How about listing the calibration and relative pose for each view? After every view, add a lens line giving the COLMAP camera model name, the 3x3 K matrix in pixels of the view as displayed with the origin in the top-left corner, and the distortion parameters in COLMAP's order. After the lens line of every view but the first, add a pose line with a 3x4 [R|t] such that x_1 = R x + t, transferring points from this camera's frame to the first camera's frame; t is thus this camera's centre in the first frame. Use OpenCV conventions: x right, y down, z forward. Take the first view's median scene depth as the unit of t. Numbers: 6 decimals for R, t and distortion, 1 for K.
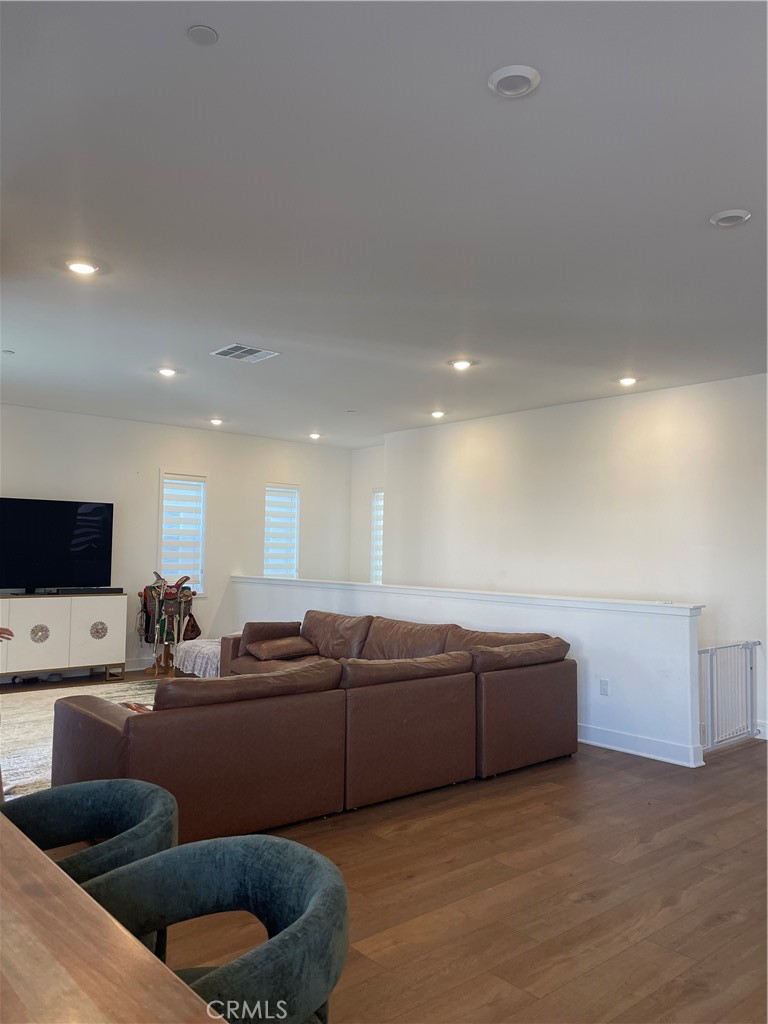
lens RADIAL K [[786.9, 0, 379.8], [0, 786.9, 514.5], [0, 0, 1]] dist [0.093651, -0.135639]
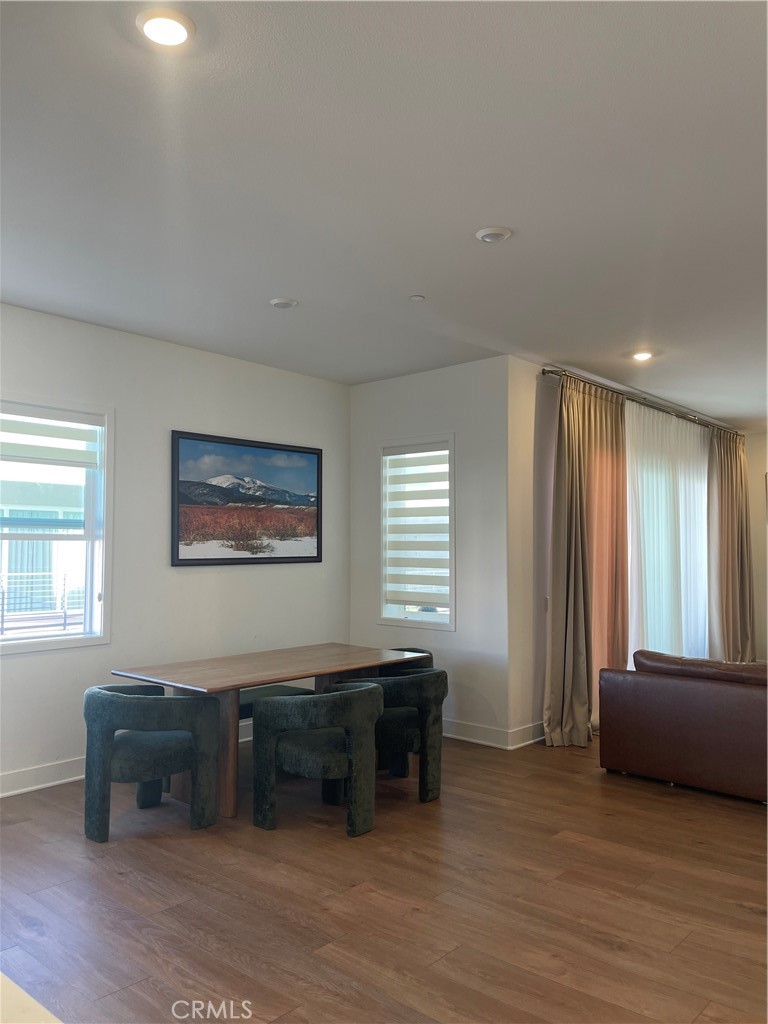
lens RADIAL K [[786.9, 0, 379.8], [0, 786.9, 514.5], [0, 0, 1]] dist [0.093651, -0.135639]
pose [[0.130002, -0.058630, -0.989779, 0.667386], [0.040632, 0.997727, -0.053764, 0.019625], [0.990681, -0.033228, 0.132089, 0.246721]]
